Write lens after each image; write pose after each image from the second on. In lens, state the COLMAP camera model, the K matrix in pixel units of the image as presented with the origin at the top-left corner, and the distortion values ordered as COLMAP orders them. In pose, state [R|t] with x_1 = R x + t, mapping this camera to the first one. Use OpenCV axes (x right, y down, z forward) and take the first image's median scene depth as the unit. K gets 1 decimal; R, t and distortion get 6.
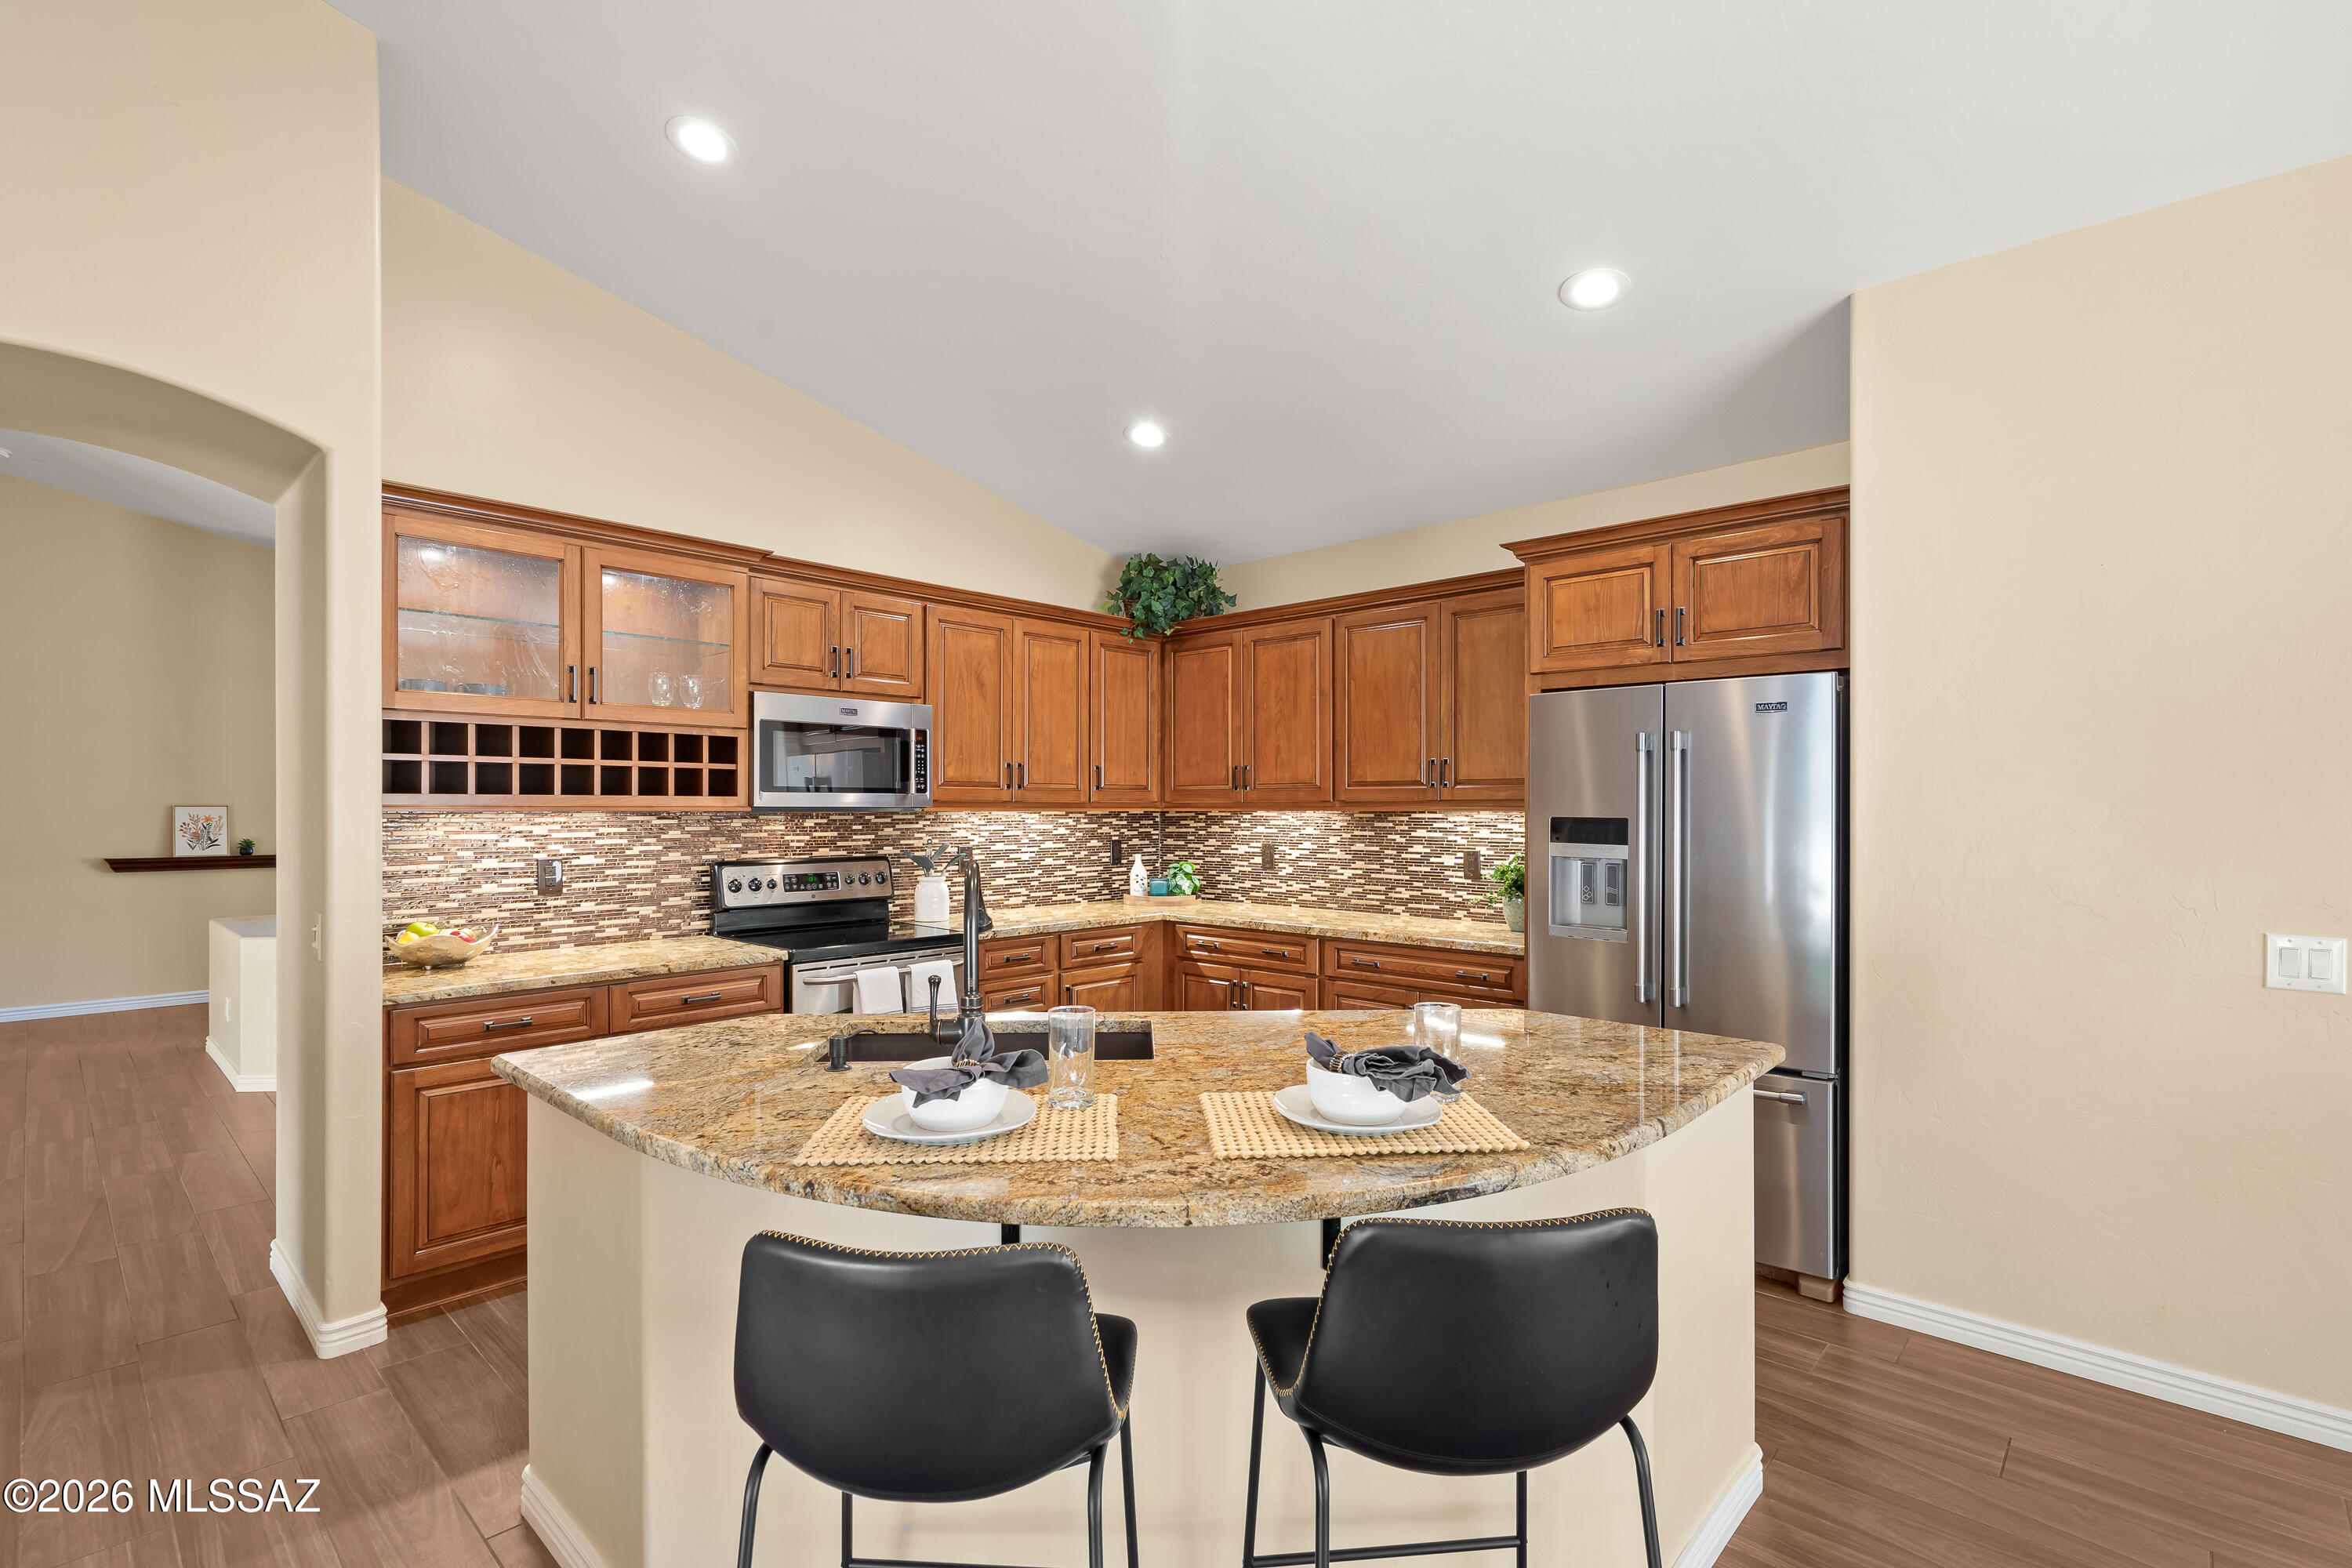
lens RADIAL K [[1080.0, 0, 1173.4], [0, 1080.0, 812.5], [0, 0, 1]] dist [-0.001903, 0.002532]
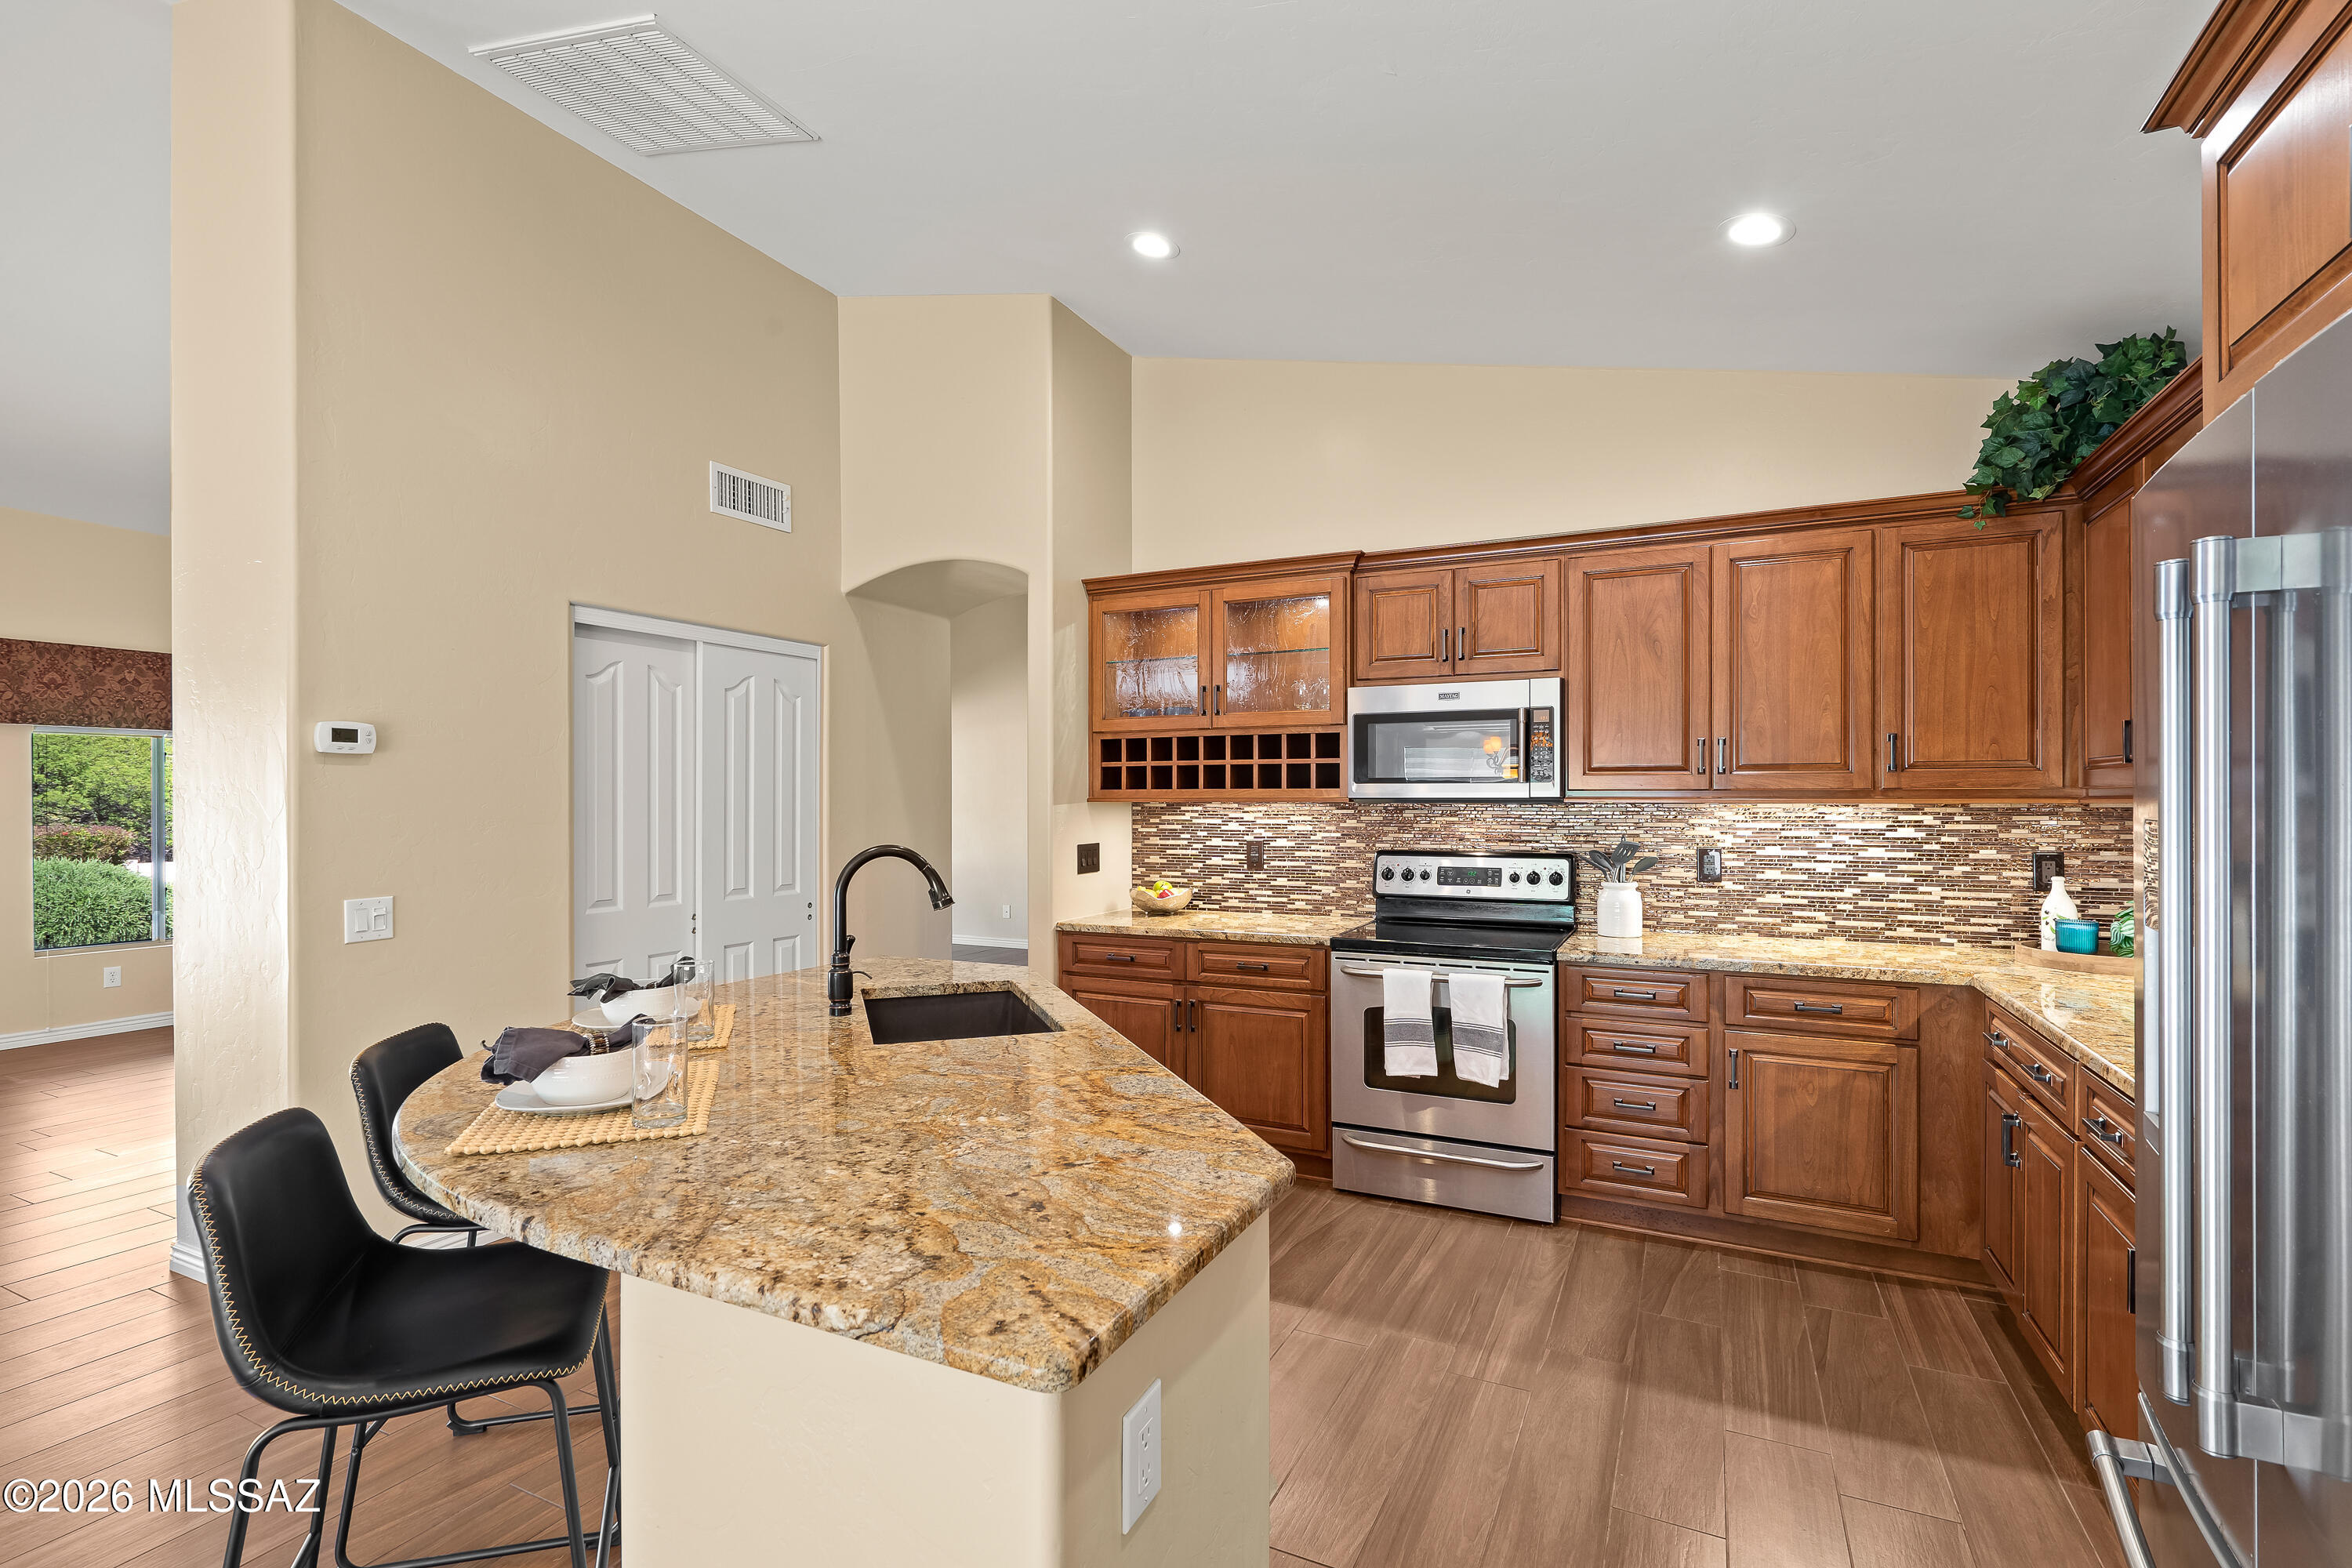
lens RADIAL K [[1080.0, 0, 1173.7], [0, 1080.0, 792.0], [0, 0, 1]] dist [-0.001903, 0.002532]
pose [[0.290657, -0.008023, -0.956794, 0.468396], [-0.003365, 0.999950, -0.009407, -0.000510], [0.956821, 0.005954, 0.290616, 0.438970]]
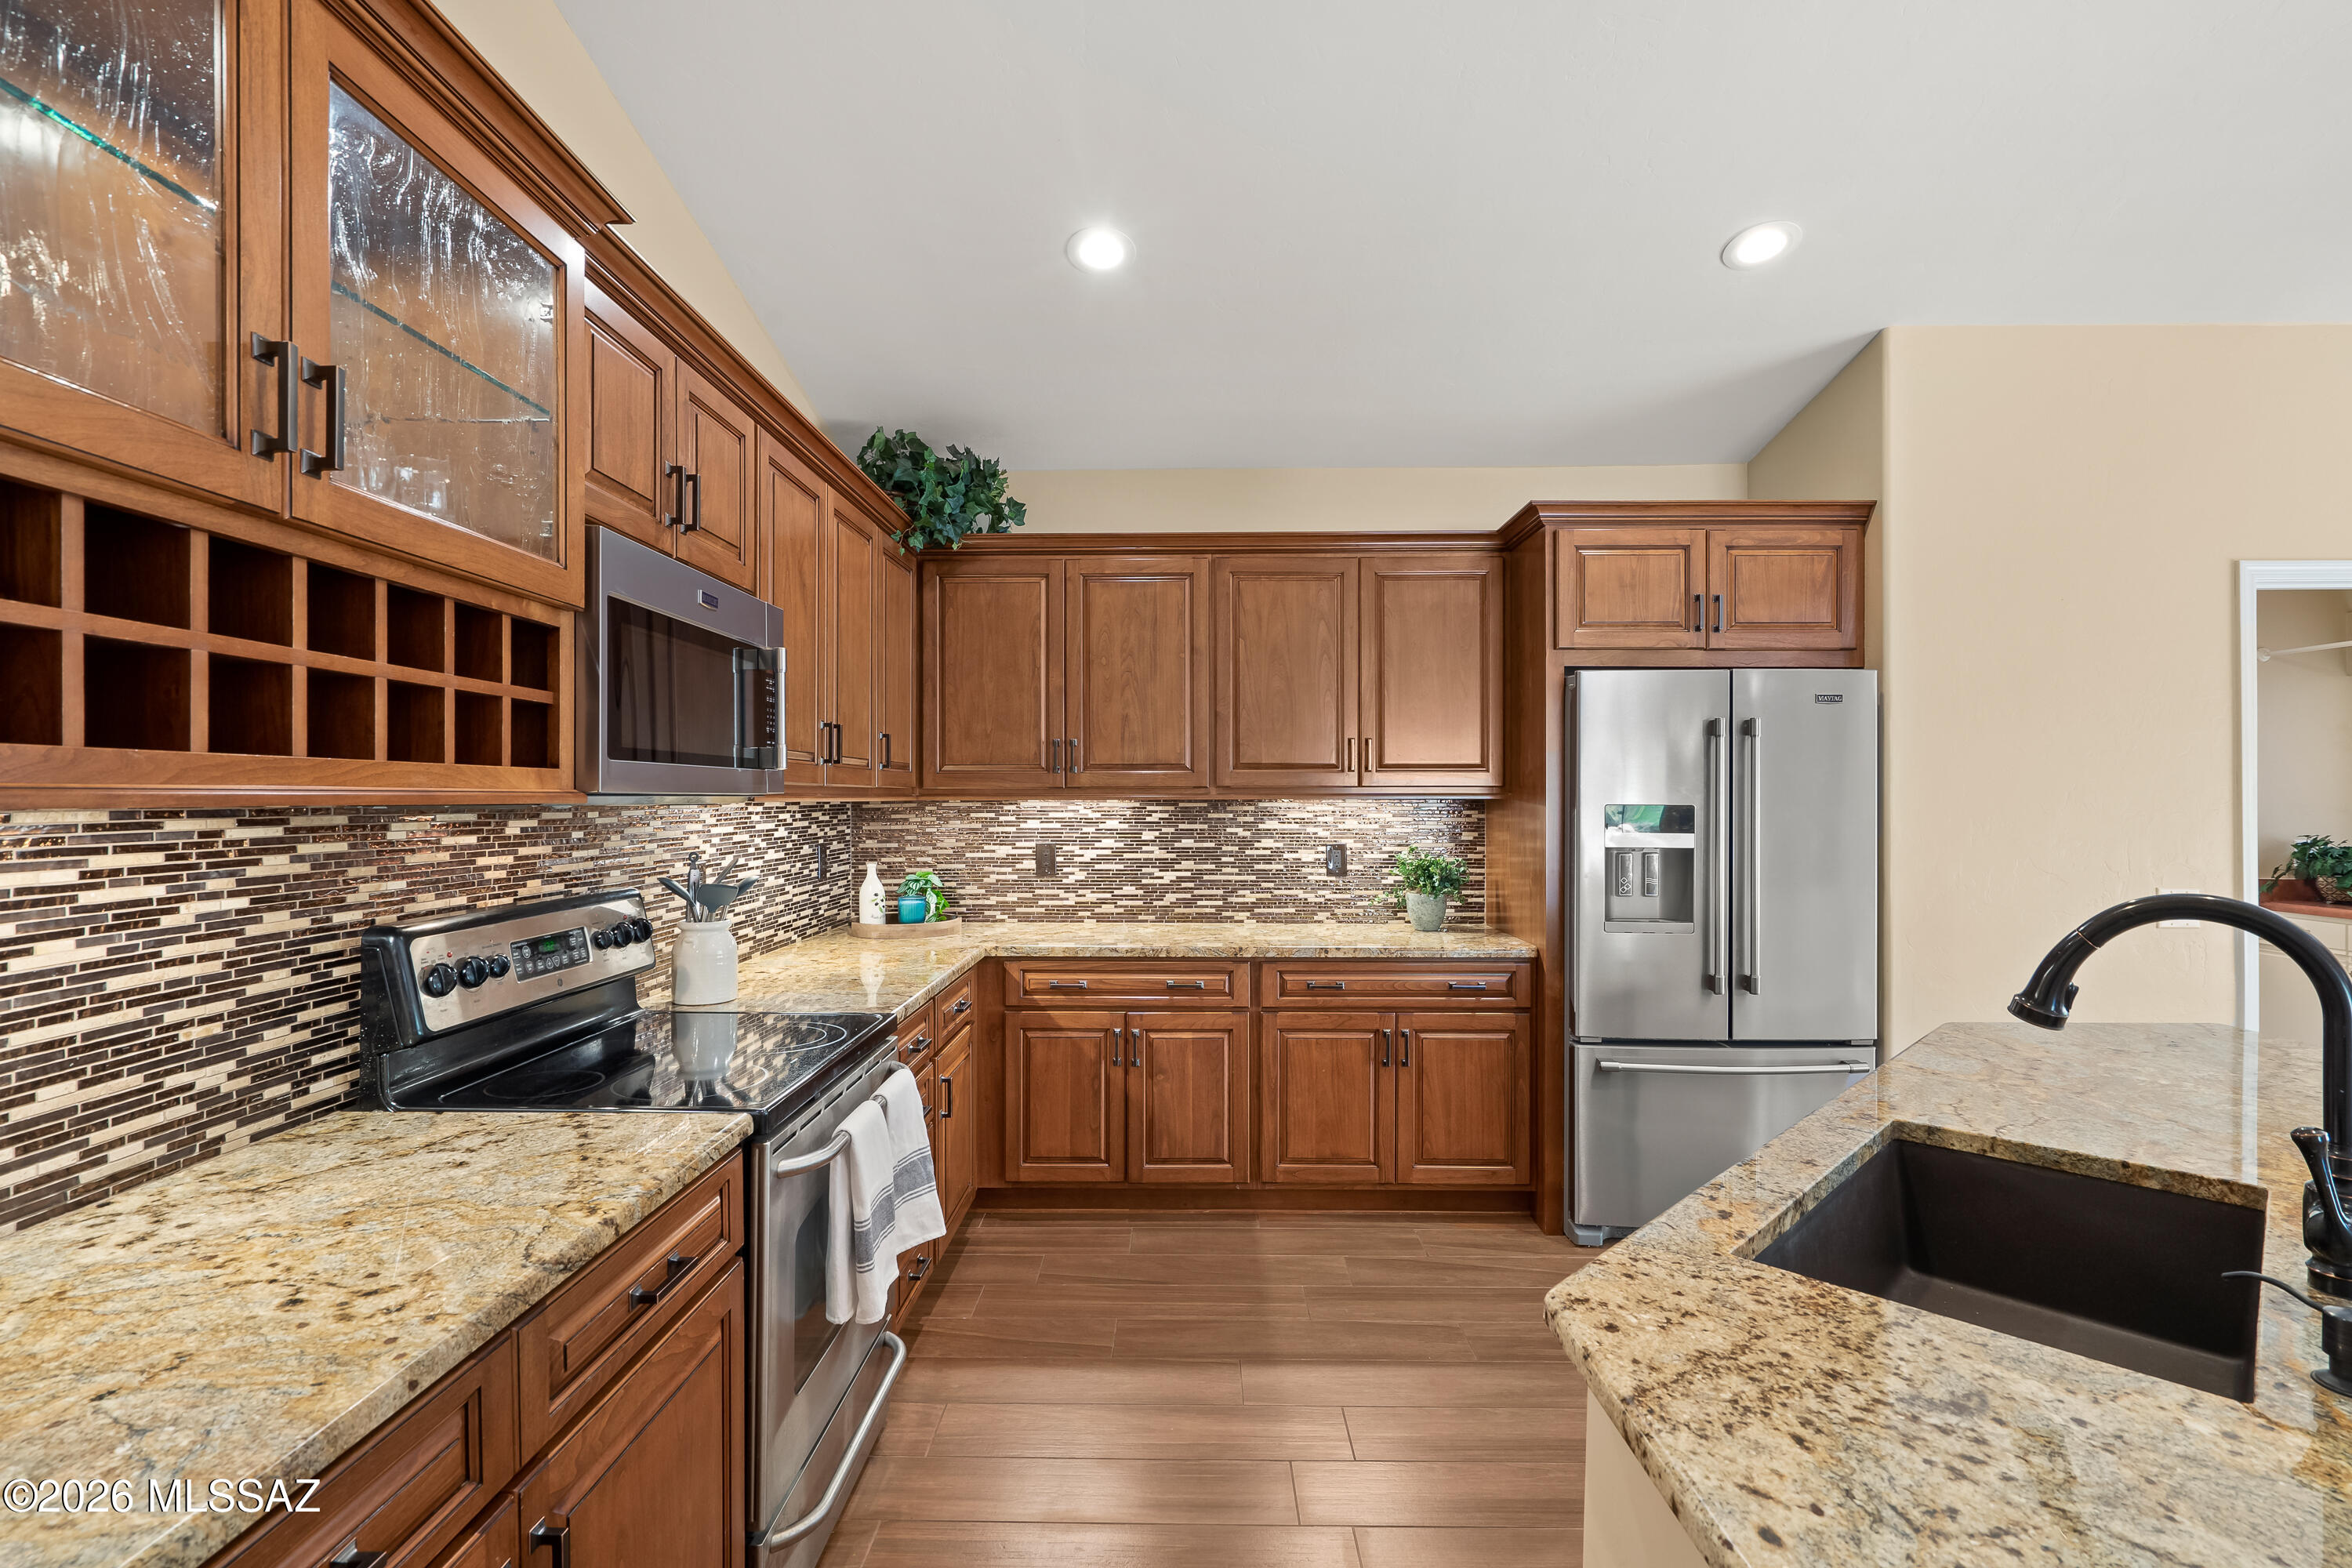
lens RADIAL K [[1080.0, 0, 1178.0], [0, 1080.0, 799.5], [0, 0, 1]] dist [-0.001903, 0.002532]
pose [[0.740047, -0.002804, 0.672549, -0.418770], [0.004216, 0.999991, -0.000470, -0.001087], [-0.672542, 0.003183, 0.740052, 0.434345]]
